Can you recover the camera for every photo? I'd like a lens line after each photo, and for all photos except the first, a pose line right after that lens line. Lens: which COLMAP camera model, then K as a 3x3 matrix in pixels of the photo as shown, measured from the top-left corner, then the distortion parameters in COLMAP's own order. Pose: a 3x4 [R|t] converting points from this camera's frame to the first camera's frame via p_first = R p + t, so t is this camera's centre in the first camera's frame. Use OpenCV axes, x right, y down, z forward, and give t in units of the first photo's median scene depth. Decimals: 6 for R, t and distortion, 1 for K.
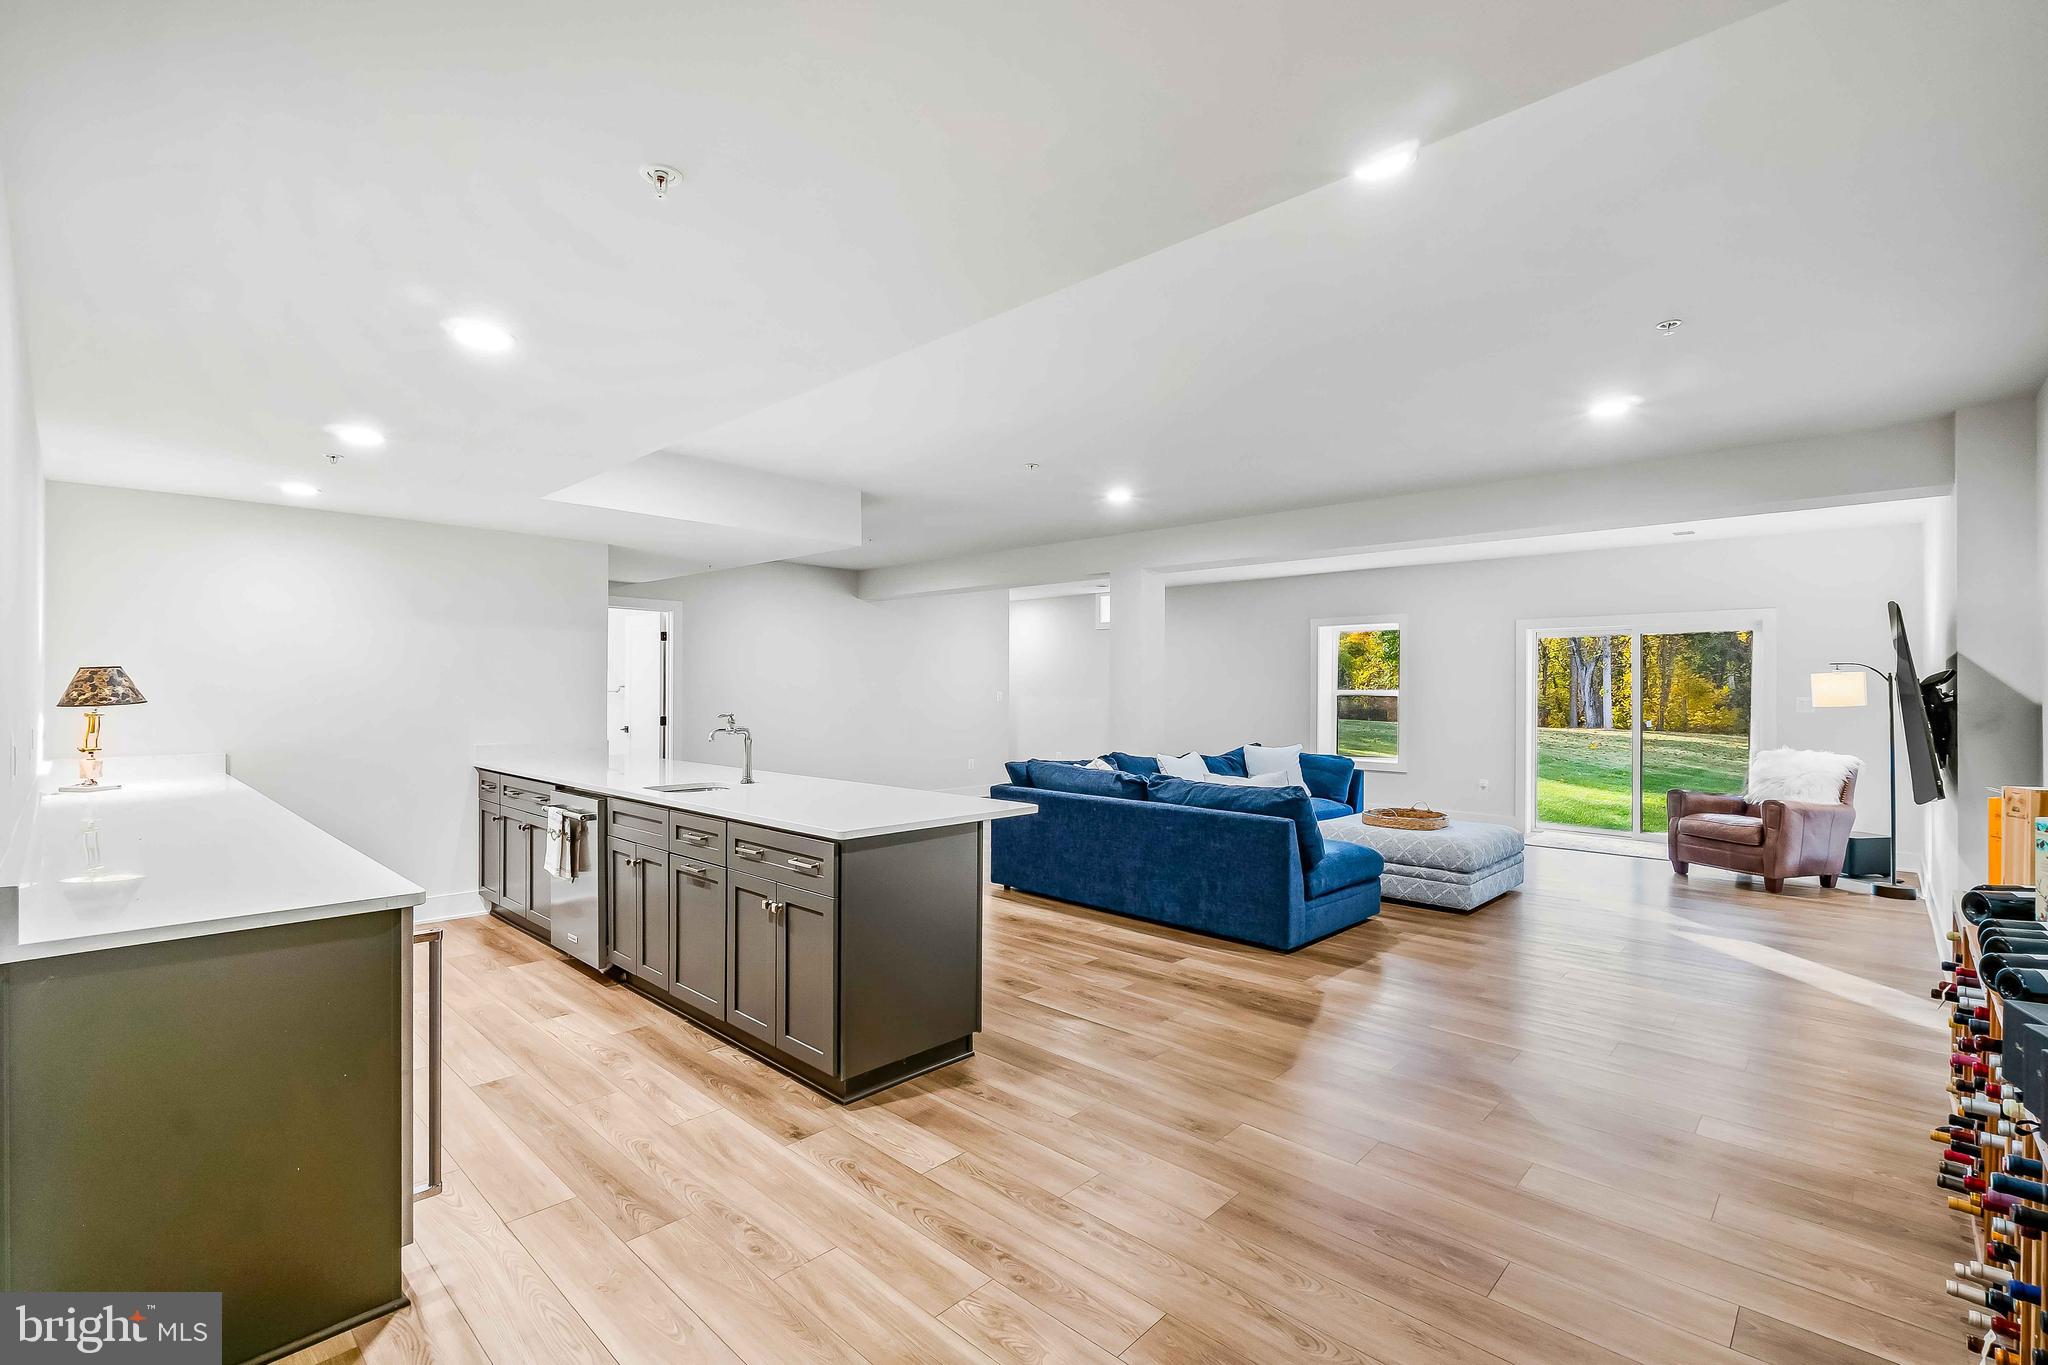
lens RADIAL K [[907.1, 0, 1009.8], [0, 907.1, 687.2], [0, 0, 1]] dist [-0.014249, 0.000537]
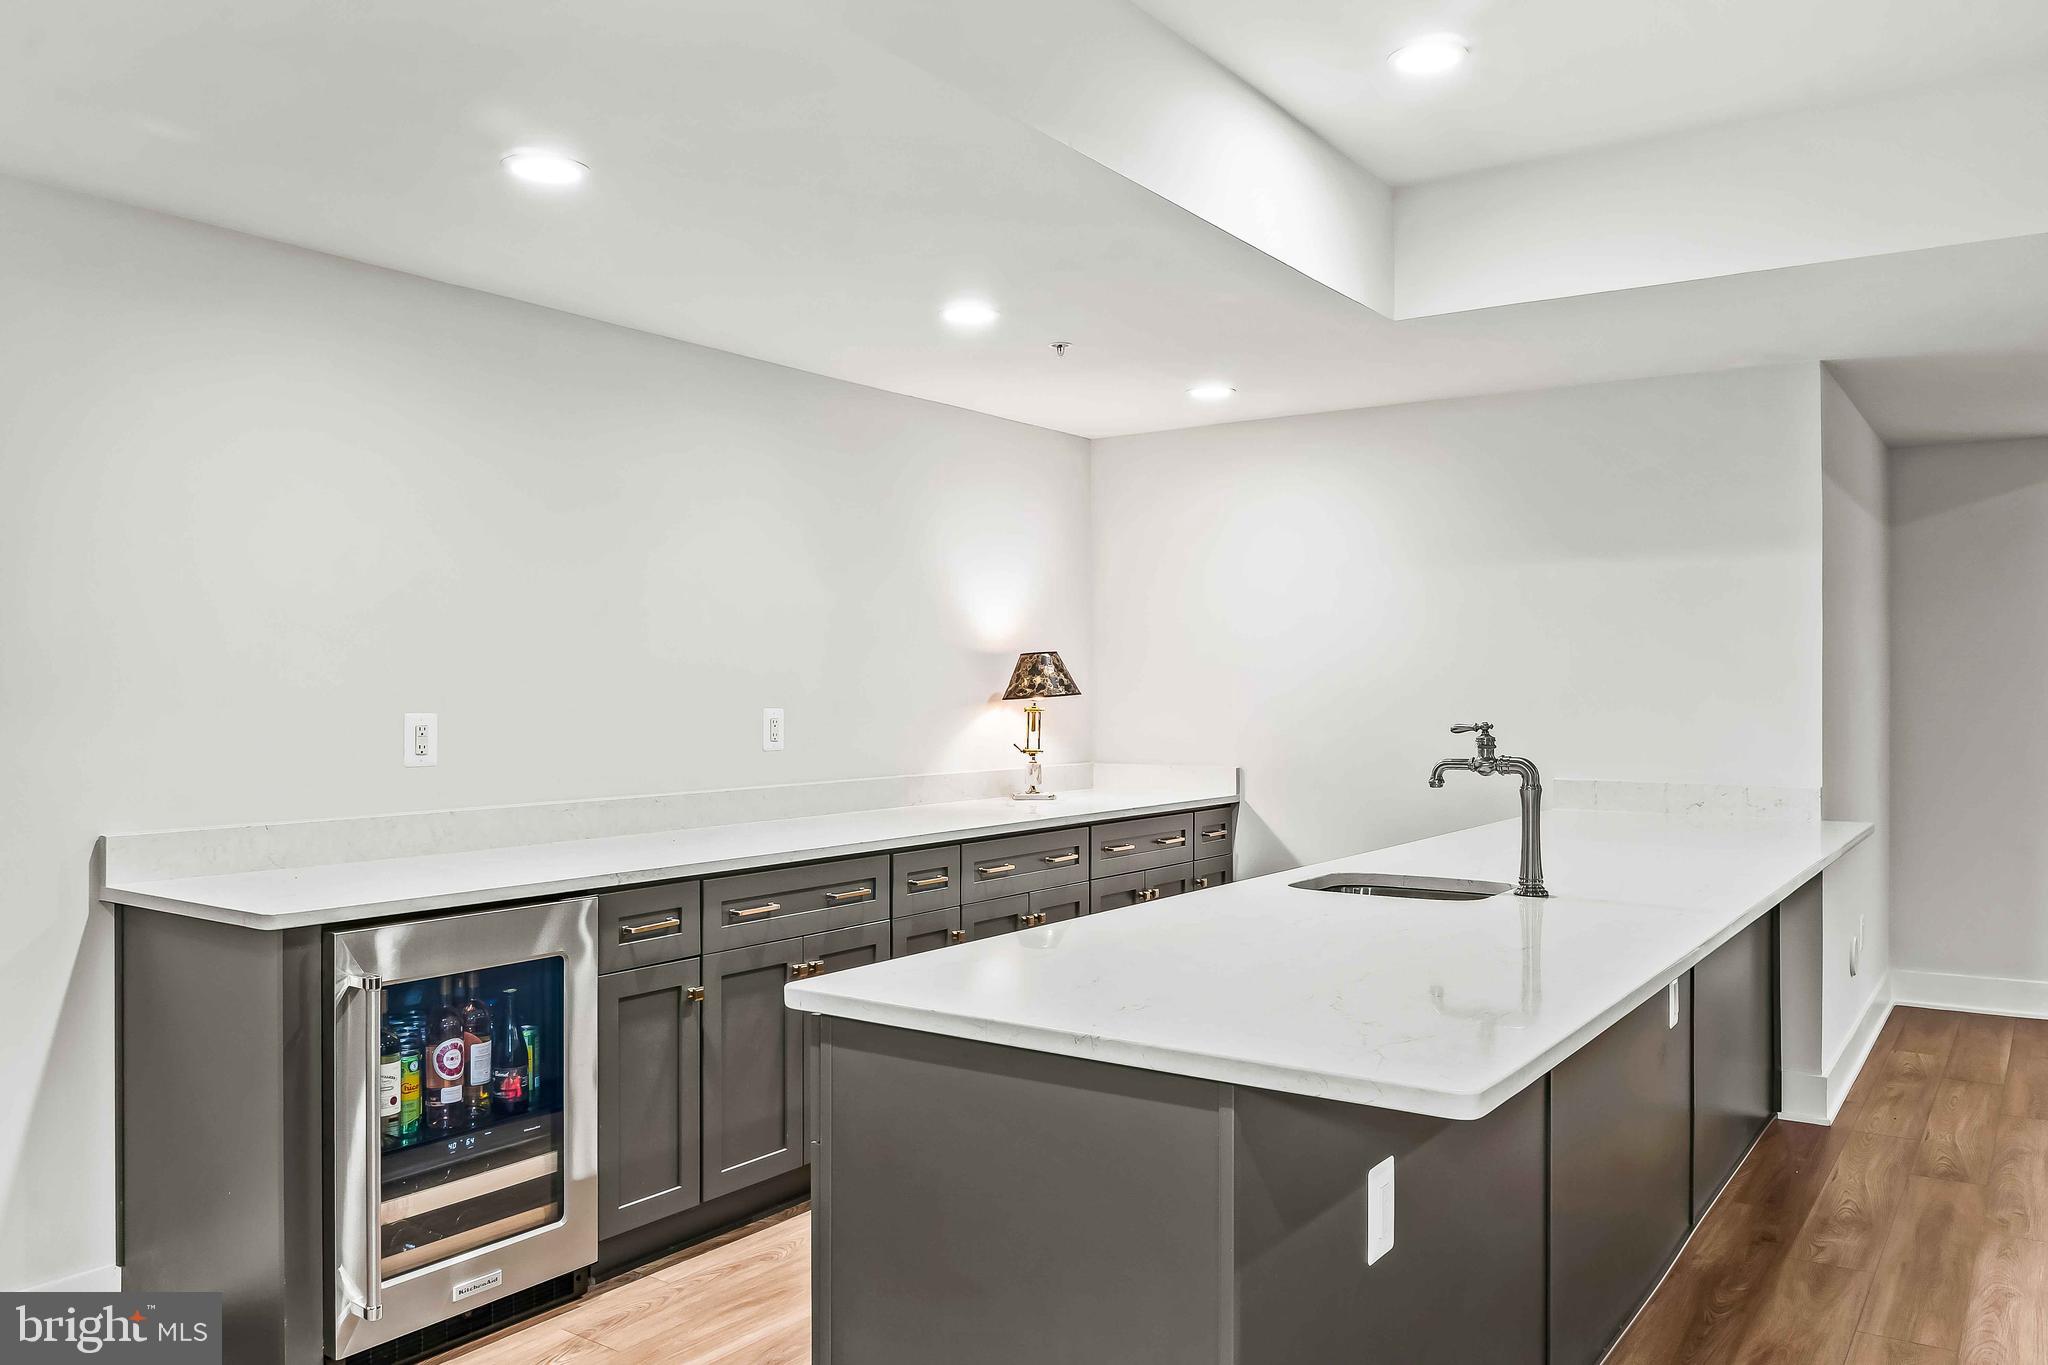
lens RADIAL K [[1555.4, 0, 1024.3], [0, 1555.4, 674.8], [0, 0, 1]] dist [-0.062326, -0.000833]
pose [[0.163292, -0.012828, -0.986494, 0.409790], [0.002384, 0.999918, -0.012607, 0.015917], [0.986575, -0.000293, 0.163309, 0.732759]]
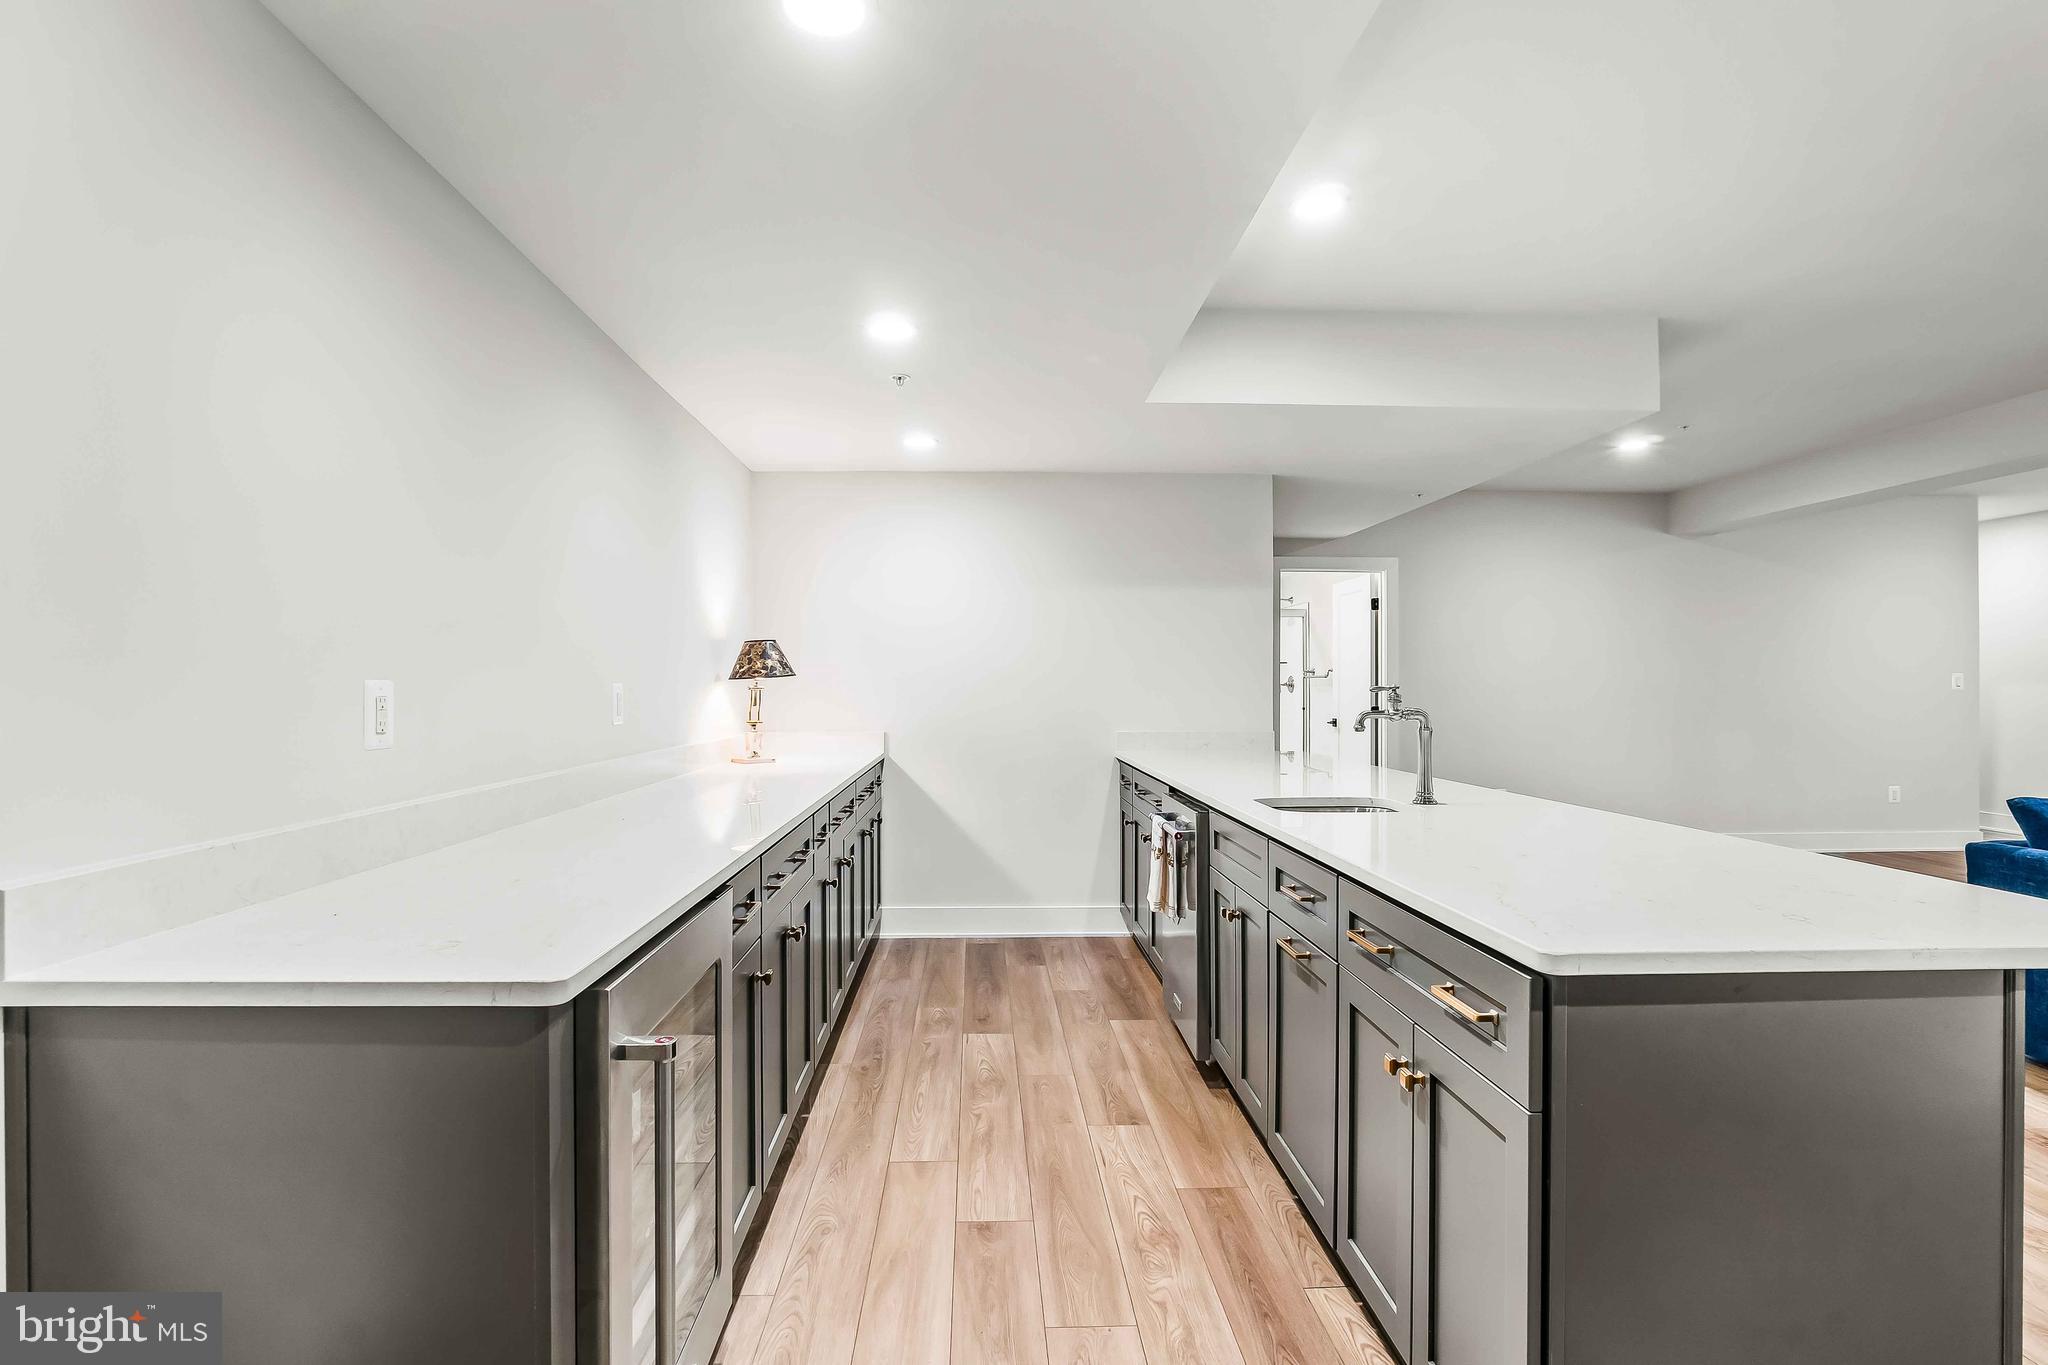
lens RADIAL K [[979.4, 0, 1011.9], [0, 979.4, 694.3], [0, 0, 1]] dist [-0.014769, 0.000740]
pose [[0.716358, -0.000598, -0.697733, -0.043184], [0.006345, 0.999964, 0.005657, 0.032687], [0.697704, -0.008479, 0.716336, 0.398877]]
